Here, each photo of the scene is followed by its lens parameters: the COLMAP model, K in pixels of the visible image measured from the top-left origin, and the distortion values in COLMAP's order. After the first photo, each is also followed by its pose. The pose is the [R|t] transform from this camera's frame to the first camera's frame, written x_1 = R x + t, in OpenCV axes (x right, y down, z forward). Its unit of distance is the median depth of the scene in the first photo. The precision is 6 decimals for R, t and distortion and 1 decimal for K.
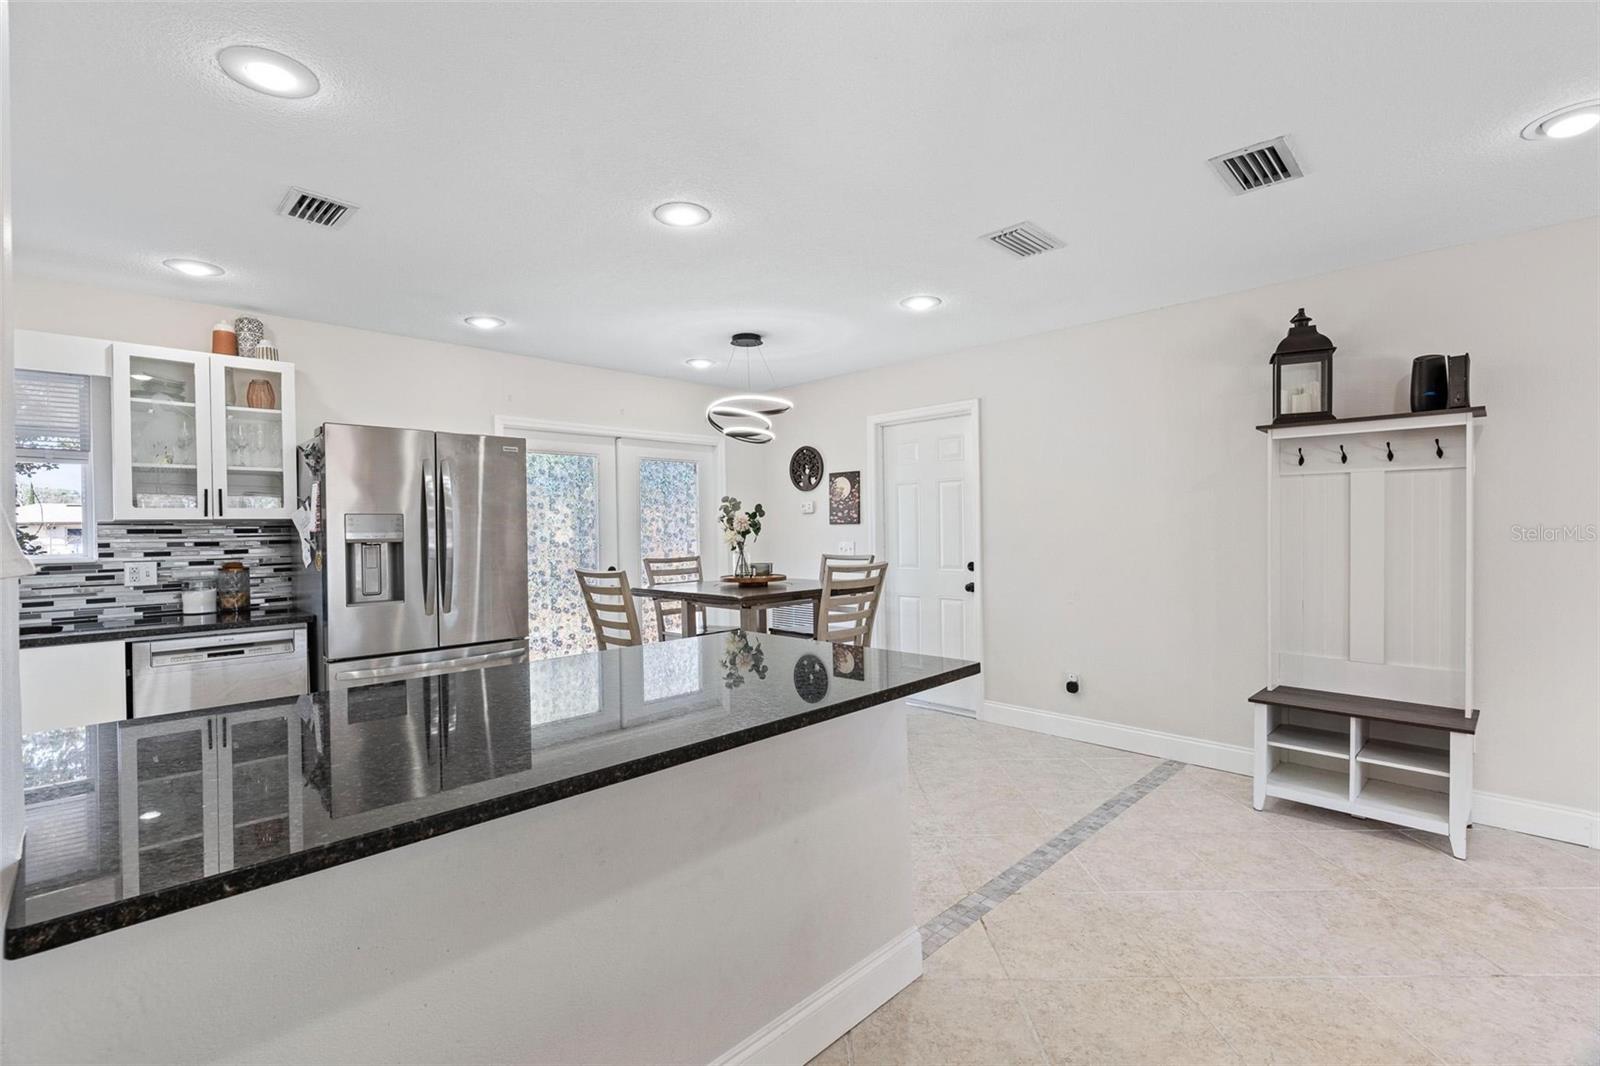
lens RADIAL K [[711.9, 0, 791.6], [0, 711.9, 528.9], [0, 0, 1]] dist [-0.011214, 0.004422]
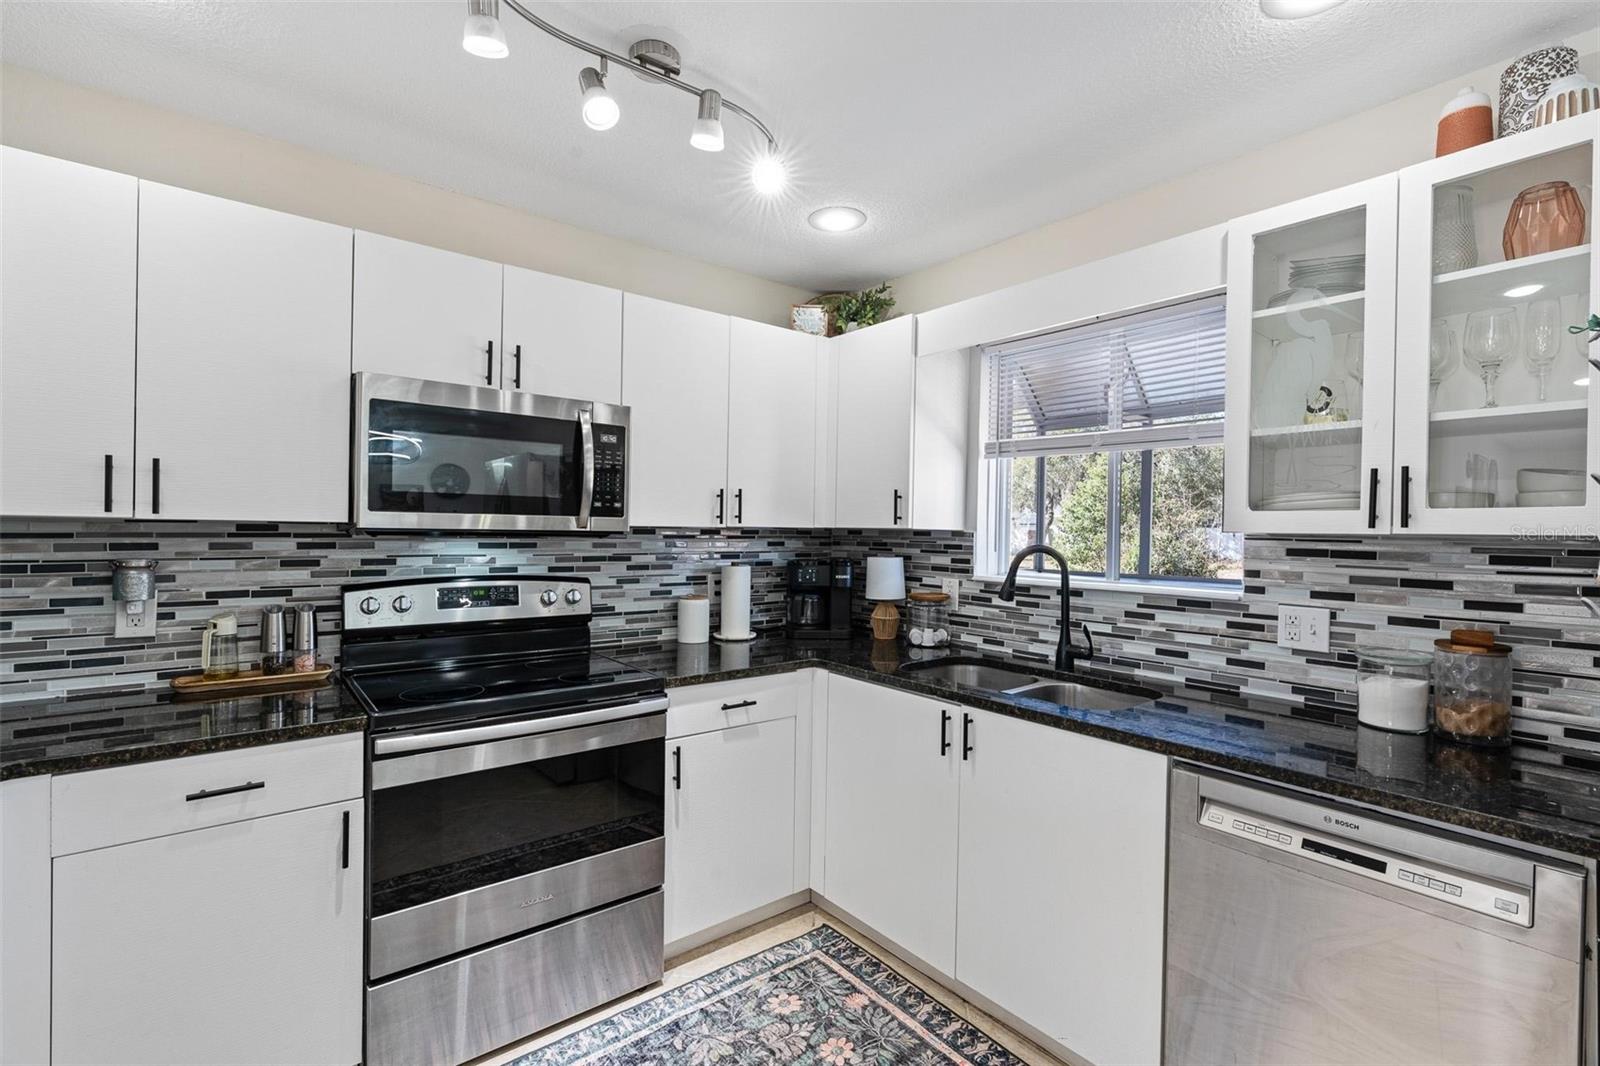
lens RADIAL K [[711.9, 0, 795.6], [0, 711.9, 533.1], [0, 0, 1]] dist [-0.011214, 0.004422]
pose [[-0.101471, 0.019849, -0.994640, -0.301789], [-0.014093, 0.999672, 0.021388, -0.017279], [0.994739, 0.016188, -0.101158, 0.616813]]
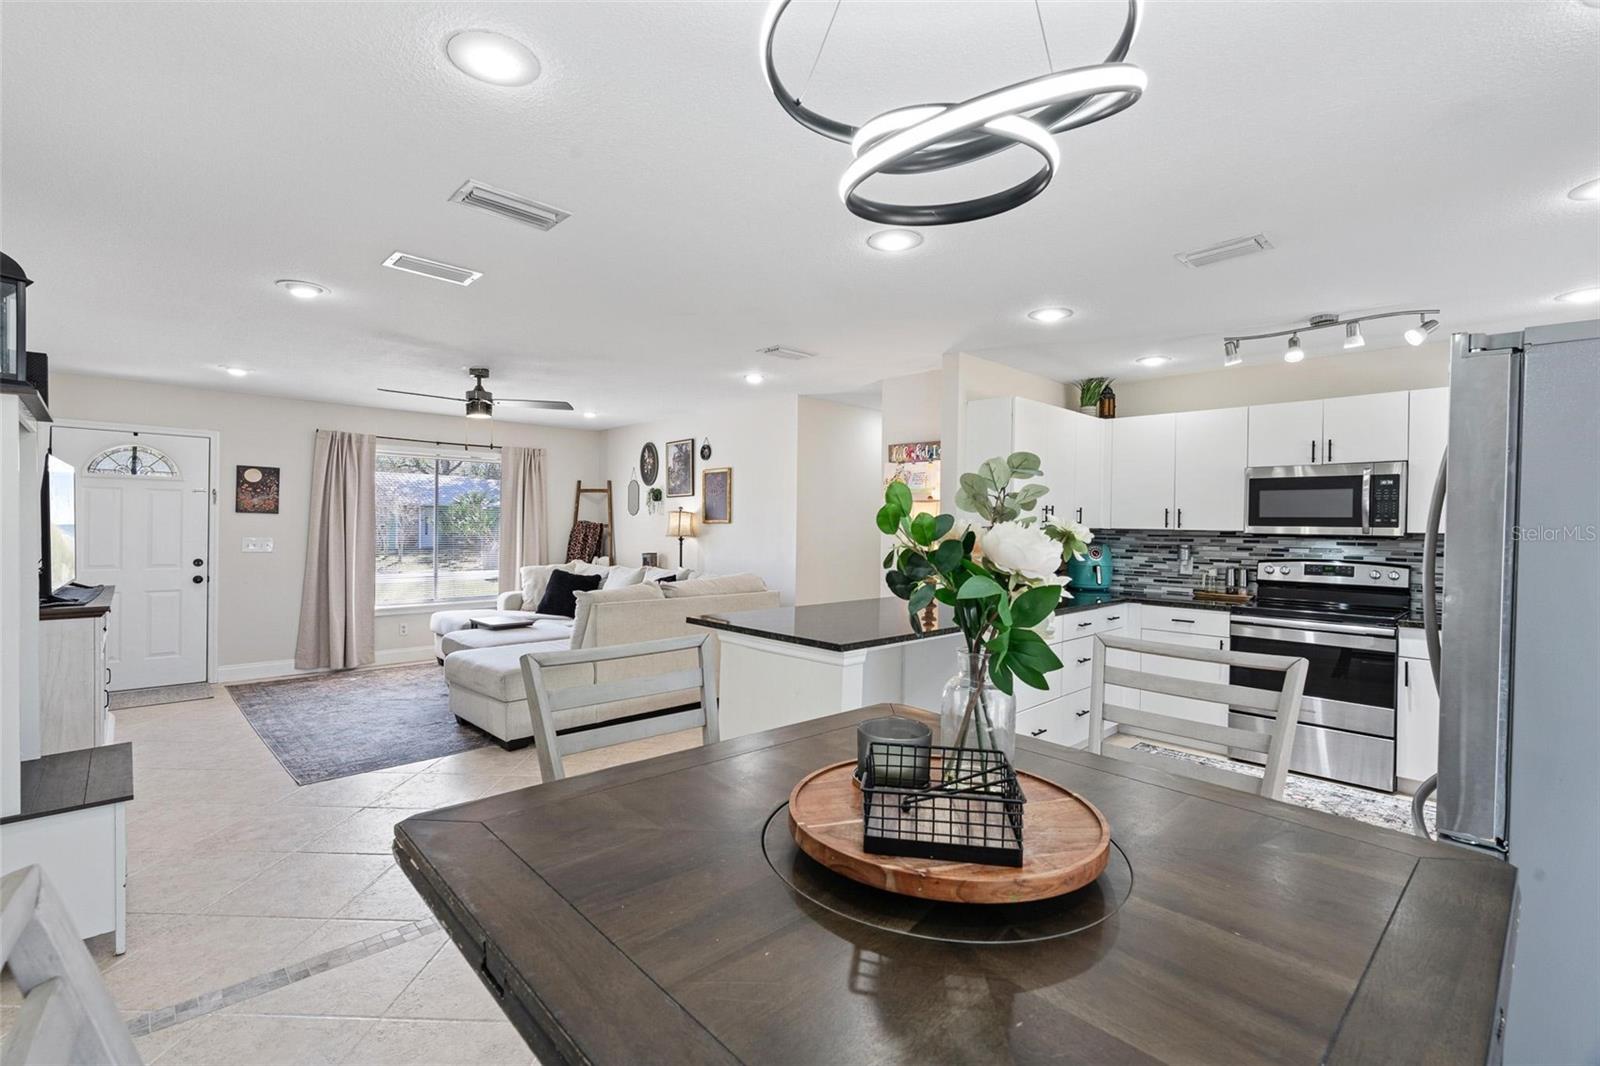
lens RADIAL K [[711.9, 0, 795.3], [0, 711.9, 529.7], [0, 0, 1]] dist [-0.011214, 0.004422]
pose [[-0.999949, 0.002328, 0.009865, -0.014023], [0.002410, 0.999963, 0.008295, -0.023584], [-0.009846, 0.008319, -0.999917, 1.486620]]
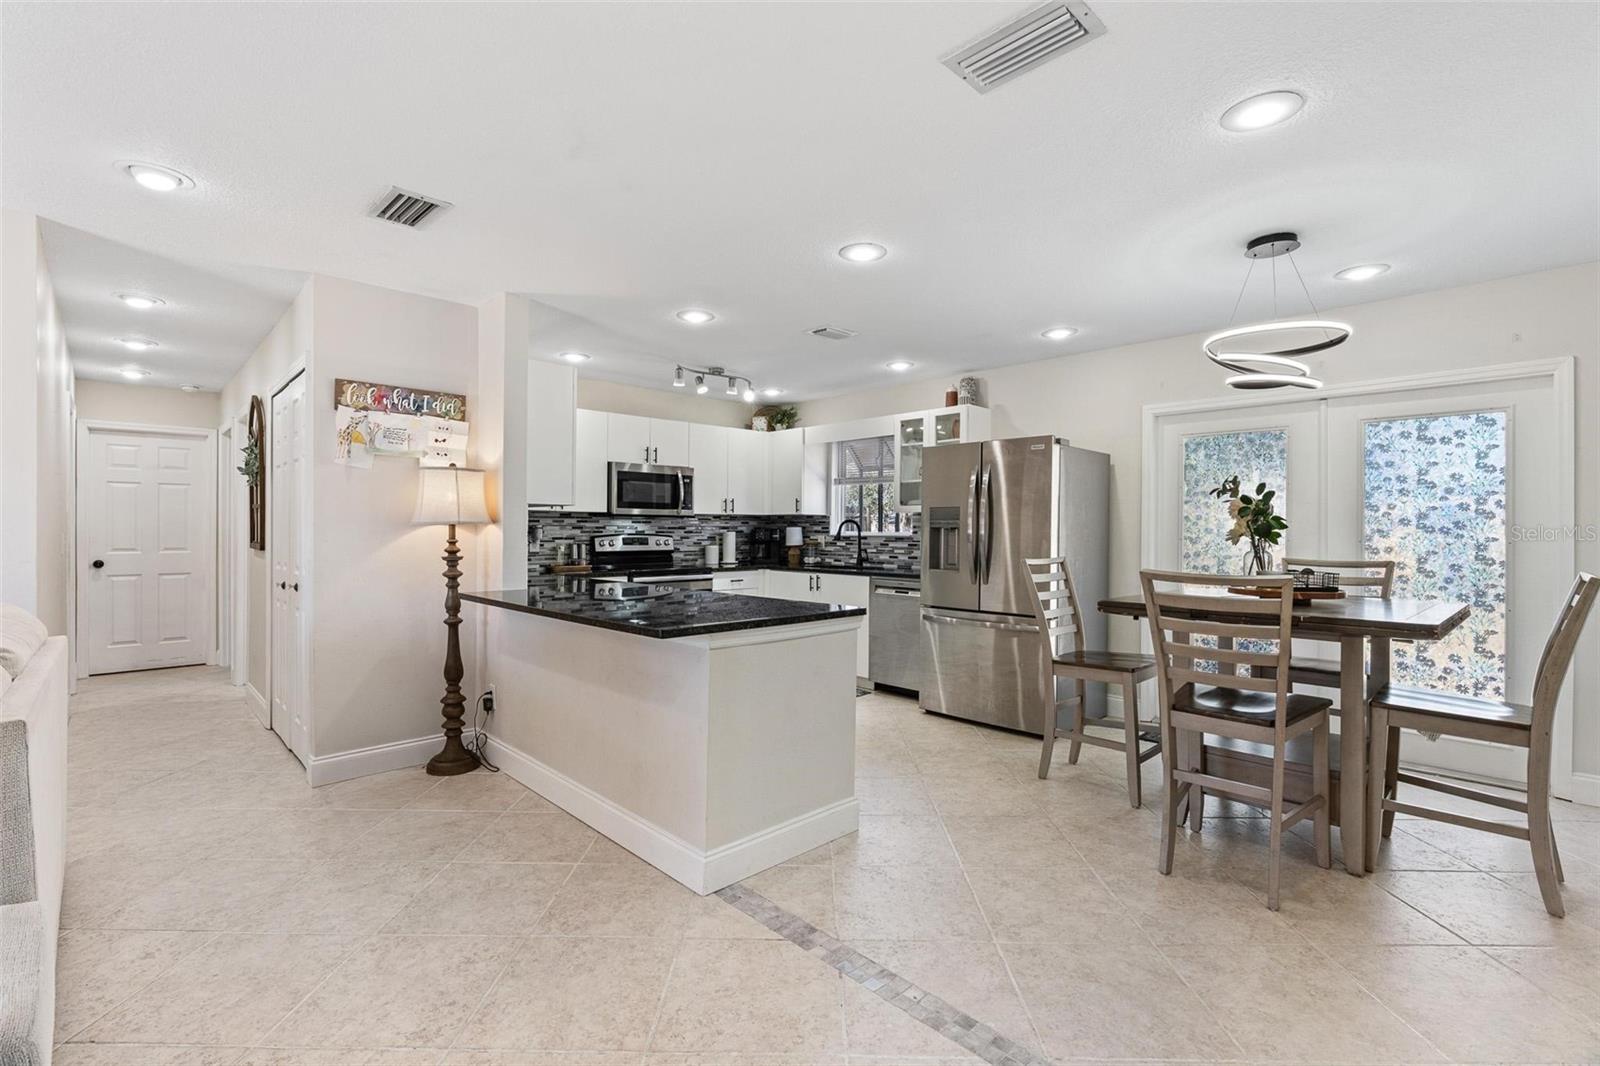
lens RADIAL K [[711.9, 0, 797.3], [0, 711.9, 533.0], [0, 0, 1]] dist [-0.011214, 0.004422]
pose [[-0.007263, 0.021164, -0.999750, 0.762488], [-0.004907, 0.999763, 0.021200, 0.001113], [0.999962, 0.005060, -0.007158, 0.659459]]
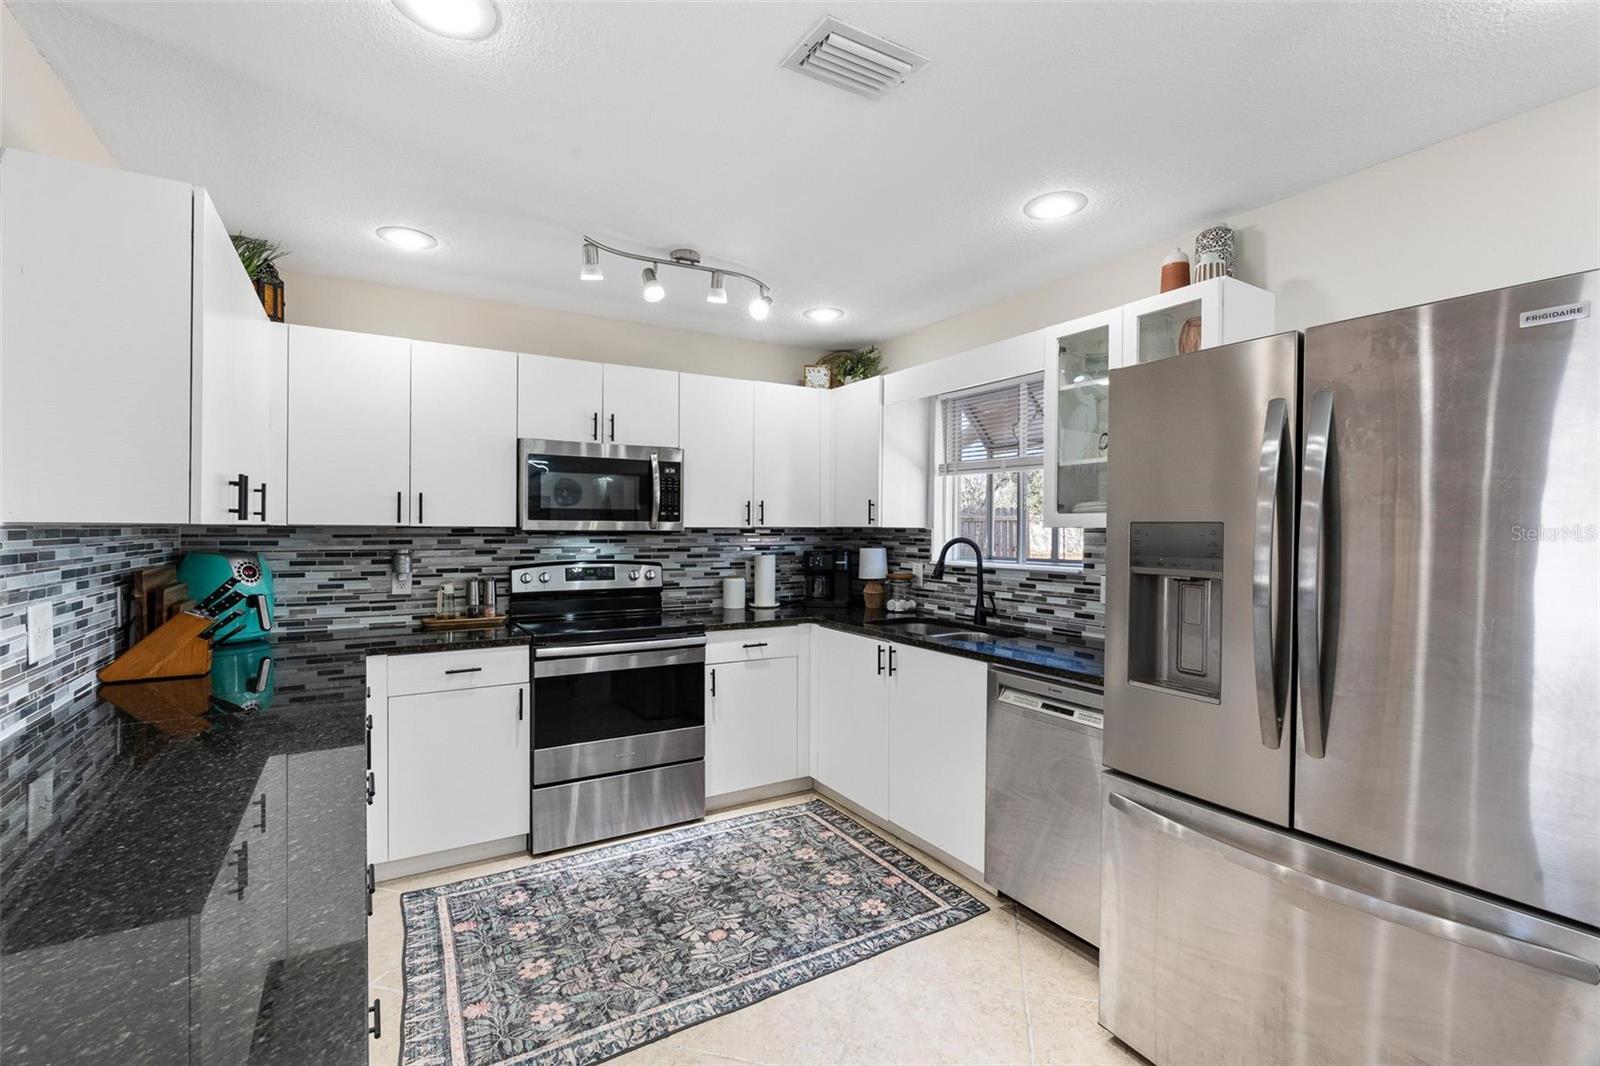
lens RADIAL K [[711.9, 0, 794.7], [0, 711.9, 531.4], [0, 0, 1]] dist [-0.011214, 0.004422]
pose [[-0.234324, 0.019453, -0.971964, -0.007903], [-0.001870, 0.999789, 0.020461, -0.022519], [0.972157, 0.006612, -0.234238, 0.780621]]
